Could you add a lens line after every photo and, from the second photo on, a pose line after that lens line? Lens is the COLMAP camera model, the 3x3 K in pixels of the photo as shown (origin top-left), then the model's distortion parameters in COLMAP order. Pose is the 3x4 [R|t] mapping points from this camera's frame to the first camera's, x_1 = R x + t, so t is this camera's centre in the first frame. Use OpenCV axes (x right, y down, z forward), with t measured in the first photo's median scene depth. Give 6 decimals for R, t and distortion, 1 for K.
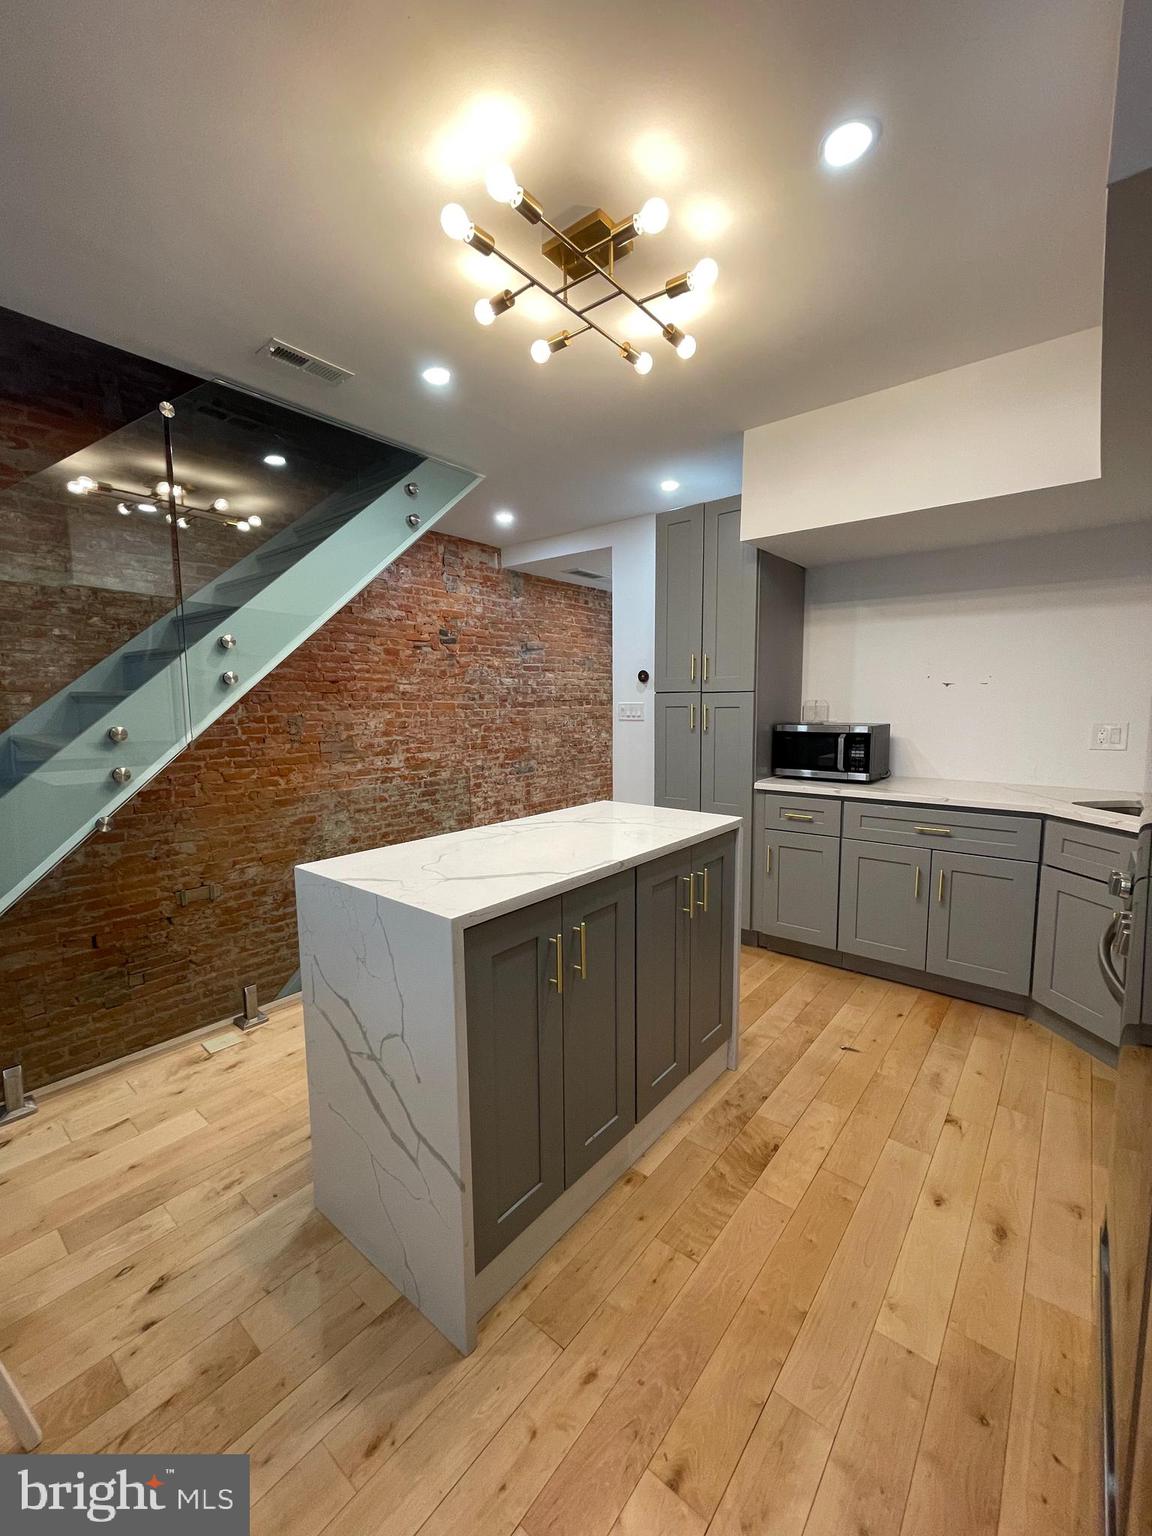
lens RADIAL K [[616.5, 0, 578.3], [0, 616.5, 772.8], [0, 0, 1]] dist [-0.006282, 0.000419]
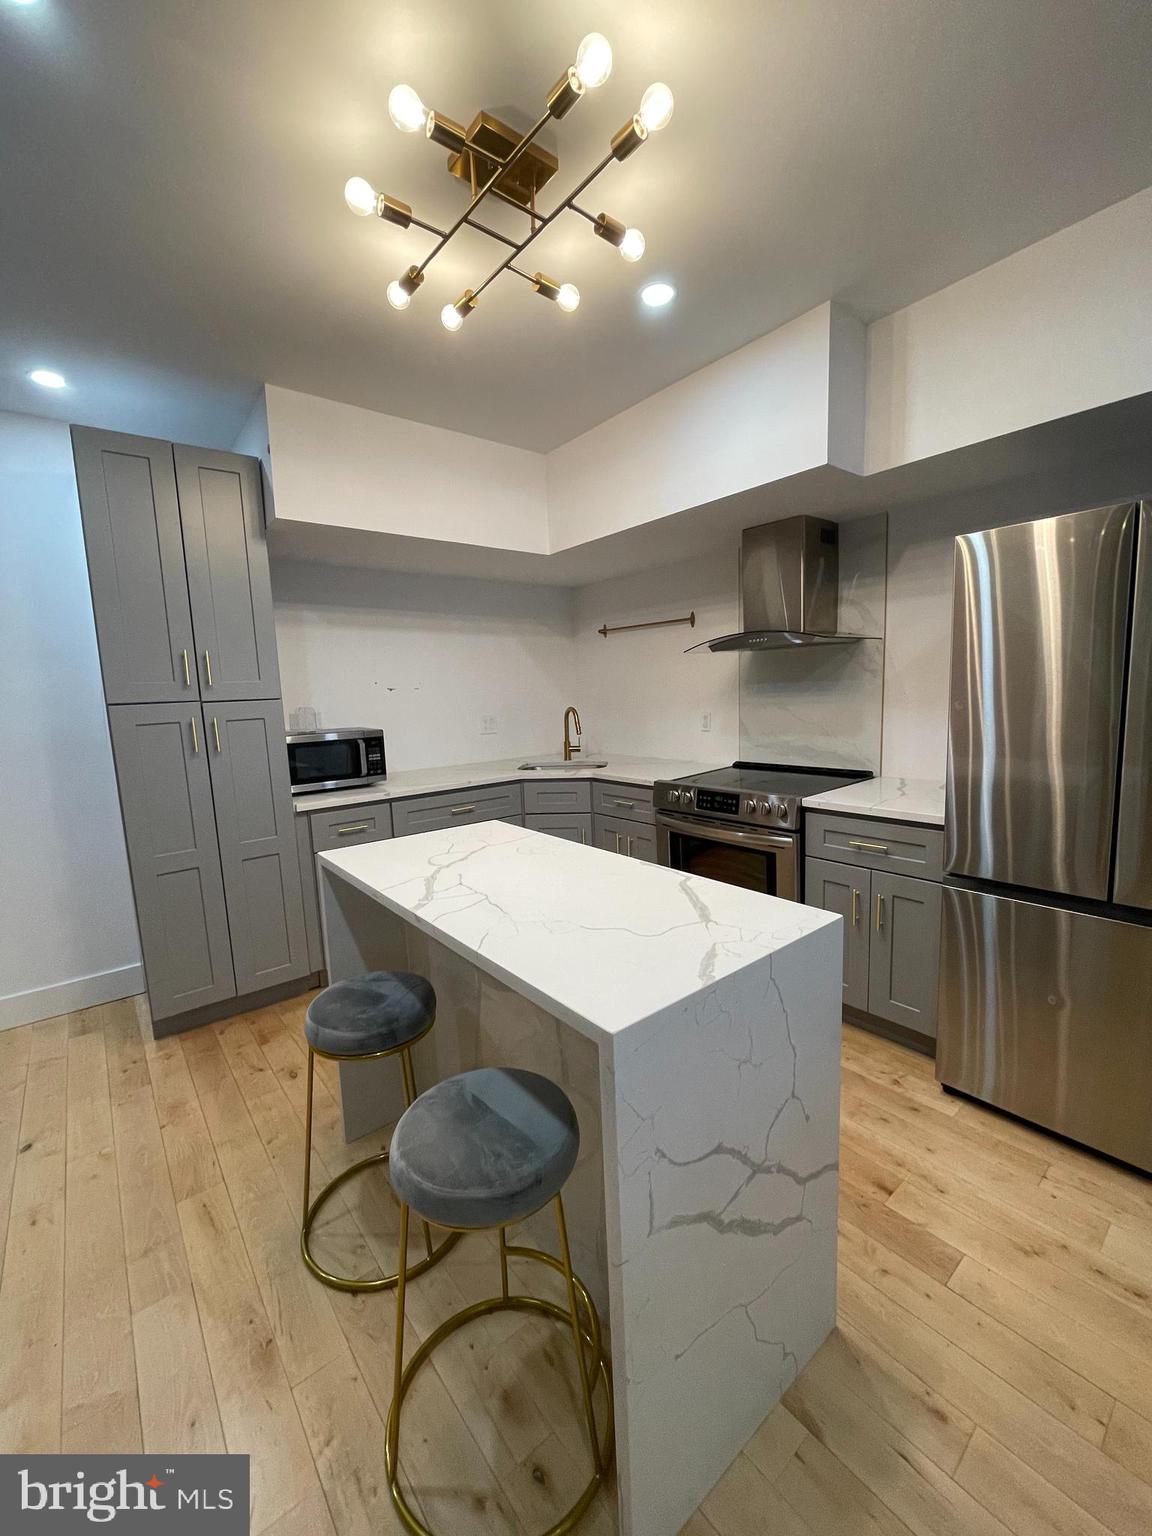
lens RADIAL K [[616.5, 0, 581.0], [0, 616.5, 769.6], [0, 0, 1]] dist [-0.006282, 0.000419]
pose [[0.186390, -0.122623, 0.974794, -0.833683], [0.136409, 0.985801, 0.097924, -0.109143], [-0.972960, 0.114719, 0.200470, 0.785243]]
